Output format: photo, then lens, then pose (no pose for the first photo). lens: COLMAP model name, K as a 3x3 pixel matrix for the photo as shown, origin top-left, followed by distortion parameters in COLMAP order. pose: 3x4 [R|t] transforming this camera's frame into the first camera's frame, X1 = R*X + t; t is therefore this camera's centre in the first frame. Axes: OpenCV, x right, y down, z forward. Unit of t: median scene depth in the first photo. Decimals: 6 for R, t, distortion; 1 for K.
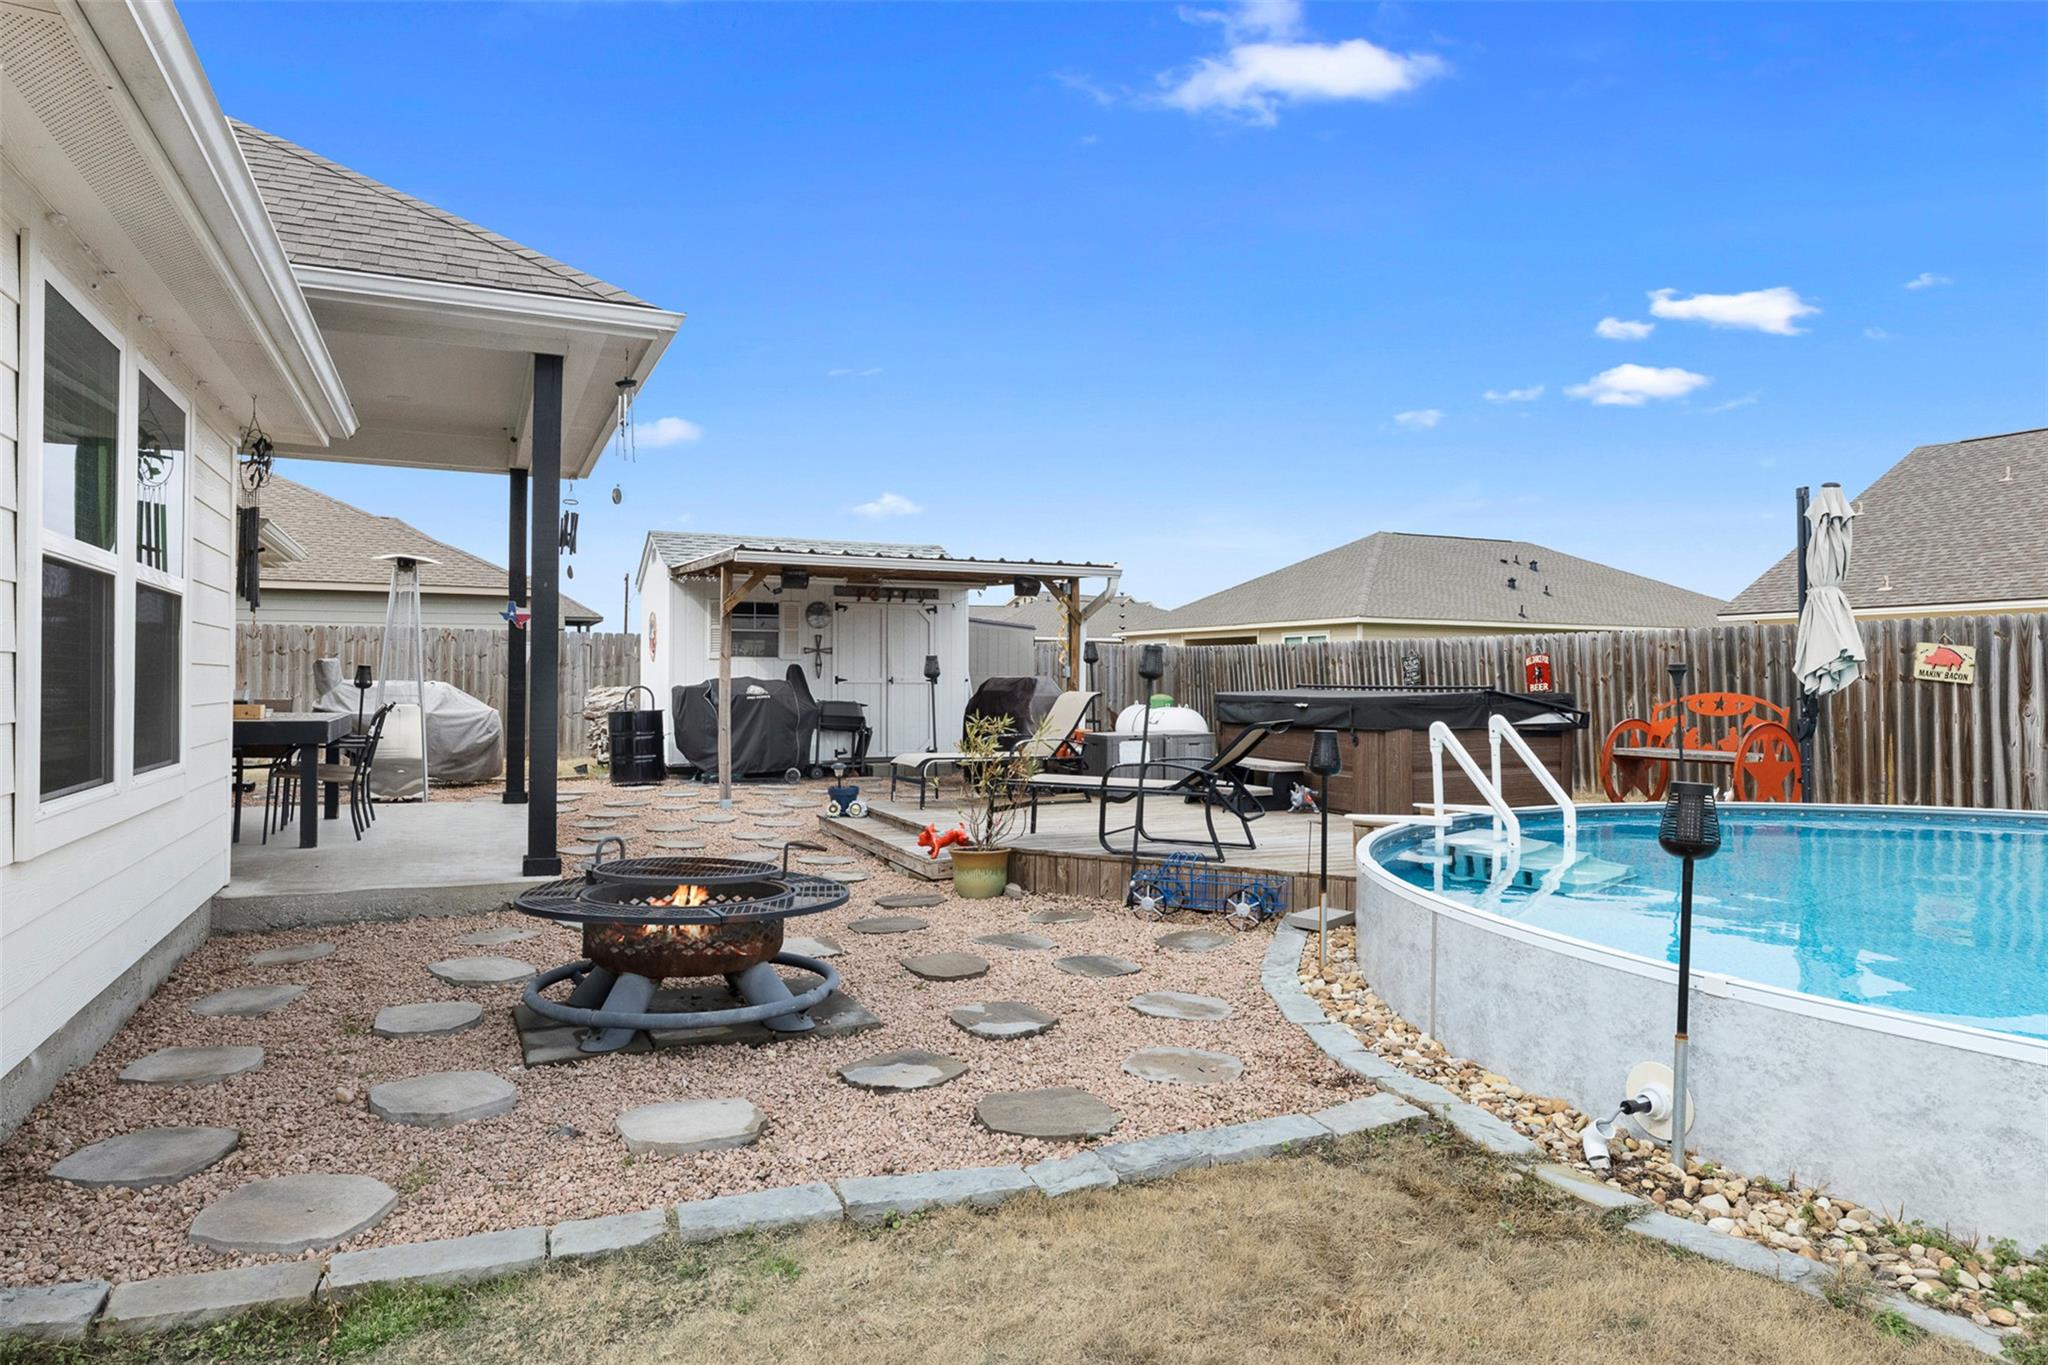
lens RADIAL K [[1244.7, 0, 1021.2], [0, 1244.7, 673.9], [0, 0, 1]] dist [0.000198, -0.000068]
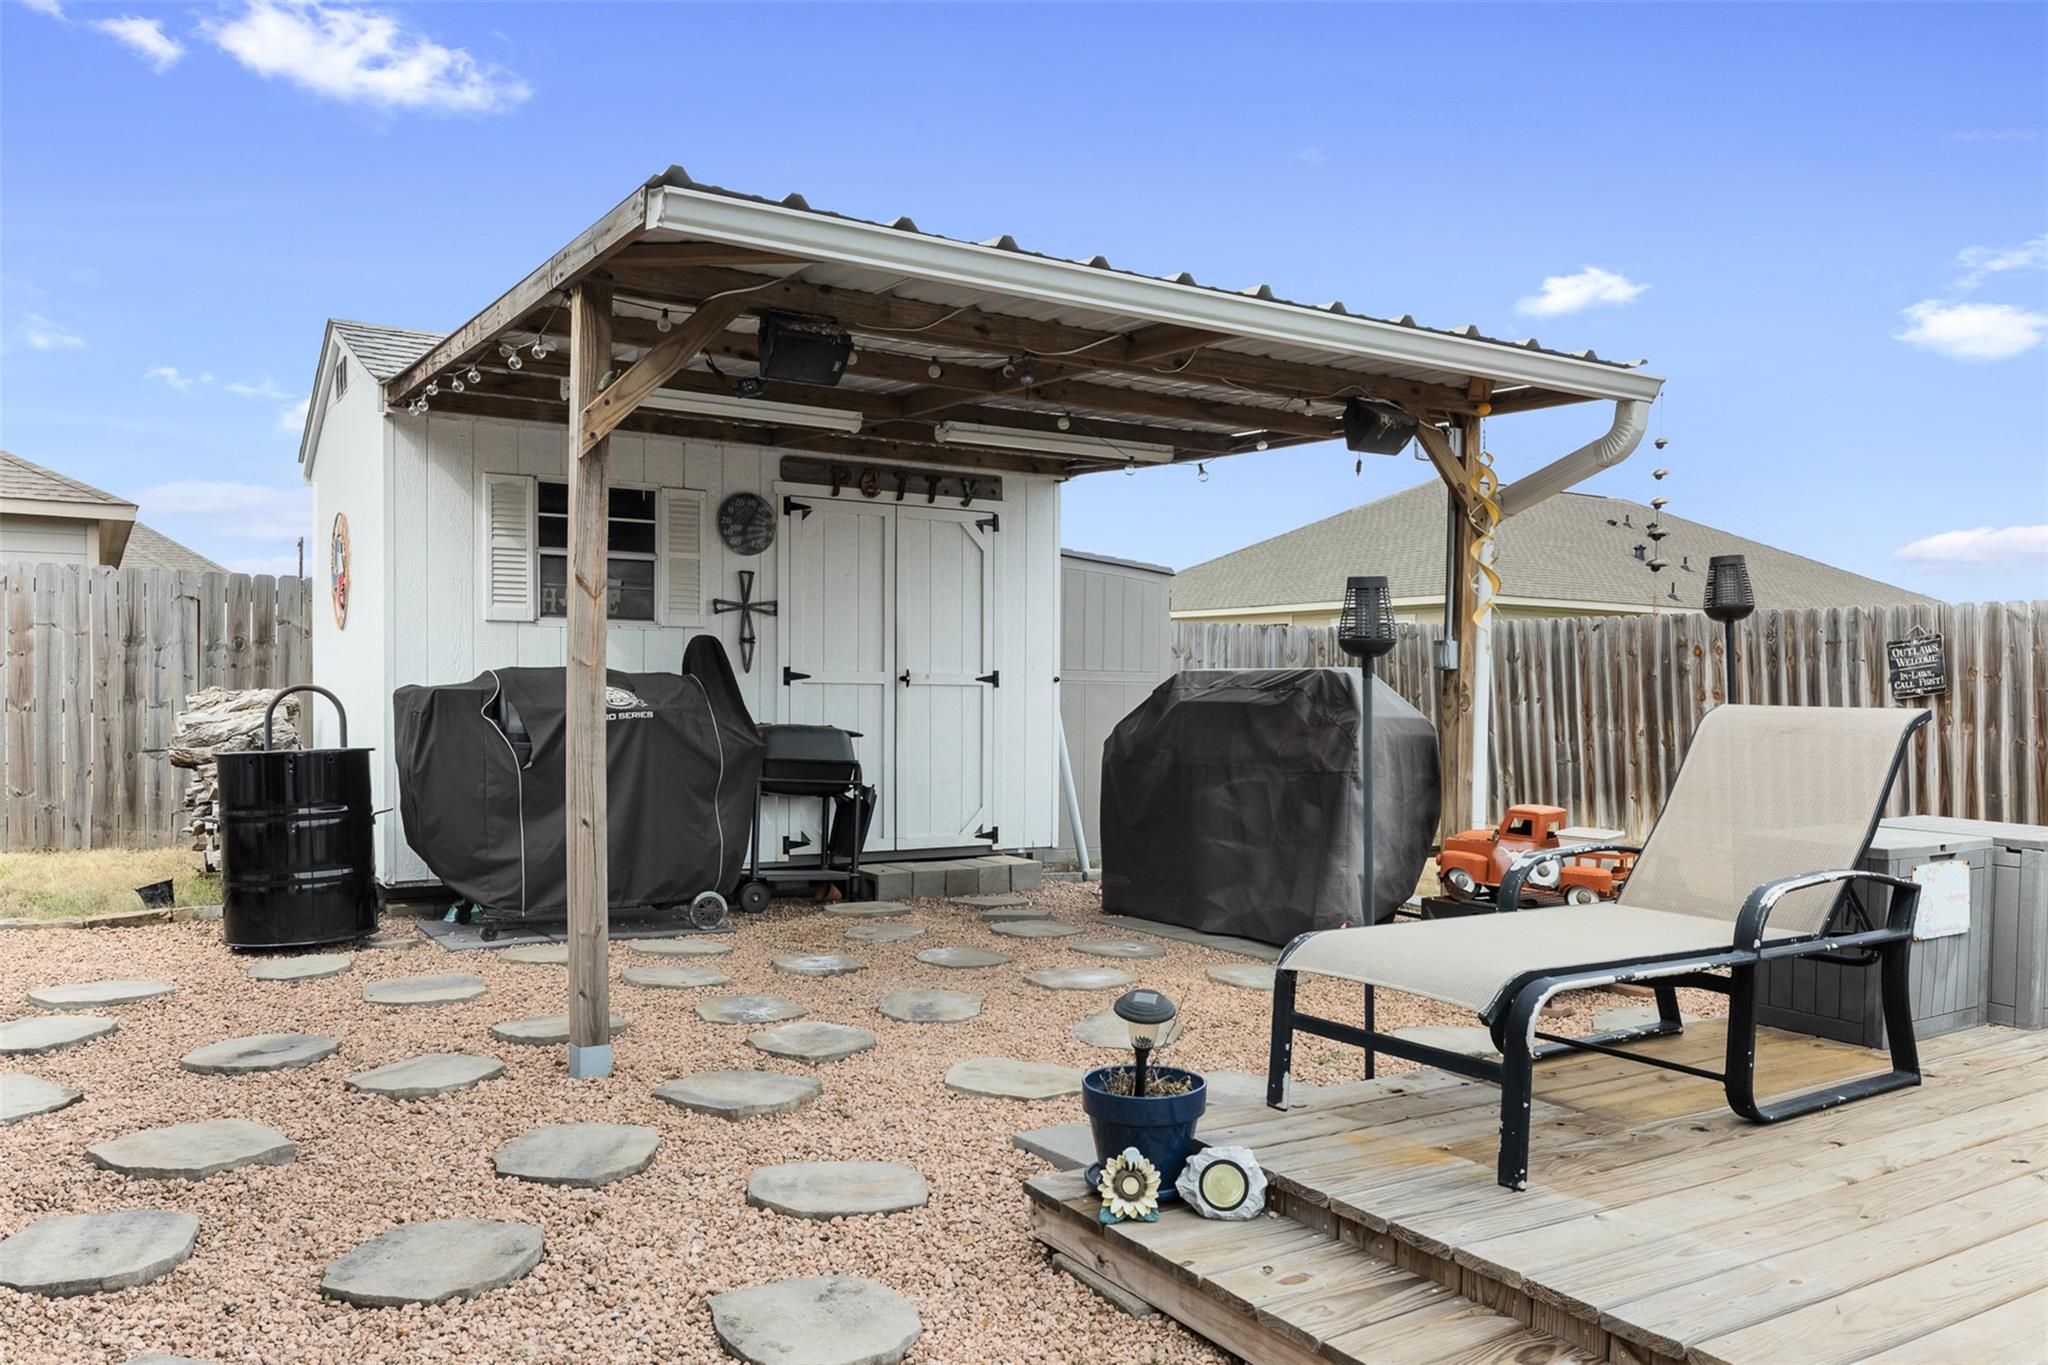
lens RADIAL K [[1510.6, 0, 1012.5], [0, 1510.6, 750.1], [0, 0, 1]] dist [0.001437, 0.001101]
pose [[0.991572, 0.001302, 0.129552, -0.144151], [-0.006891, 0.999064, 0.042695, 0.007961], [-0.129375, -0.043228, 0.990653, 0.486555]]
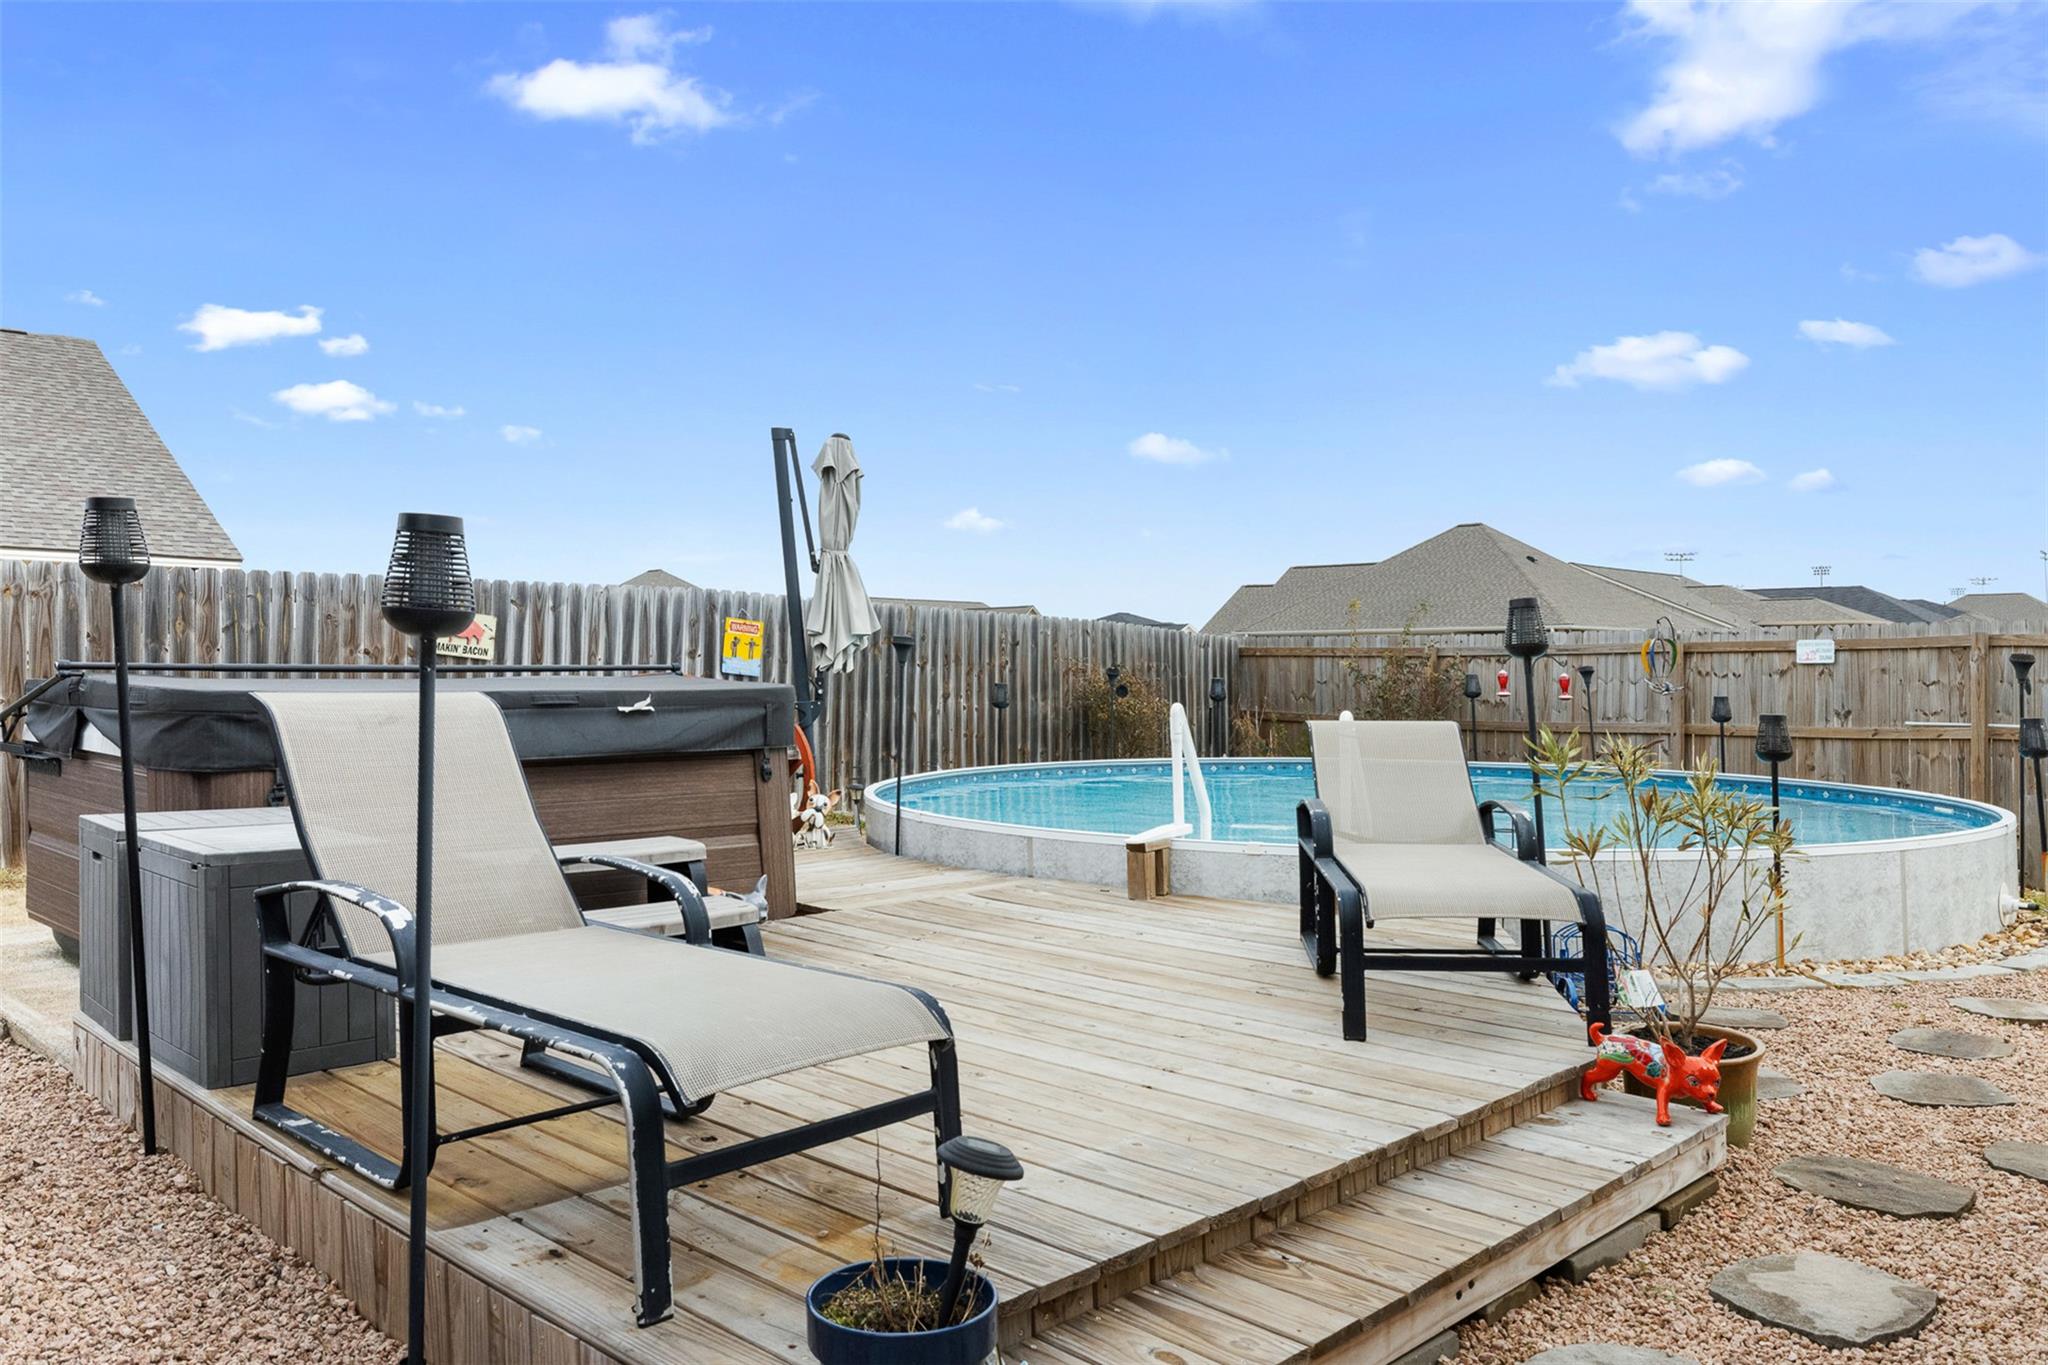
lens RADIAL K [[1510.6, 0, 1019.3], [0, 1510.6, 675.6], [0, 0, 1]] dist [0.001437, 0.001101]
pose [[-0.356627, -0.012349, 0.934165, -0.240856], [-0.010254, 0.999904, 0.009303, 0.004105], [-0.934190, -0.006261, -0.356720, 0.758548]]
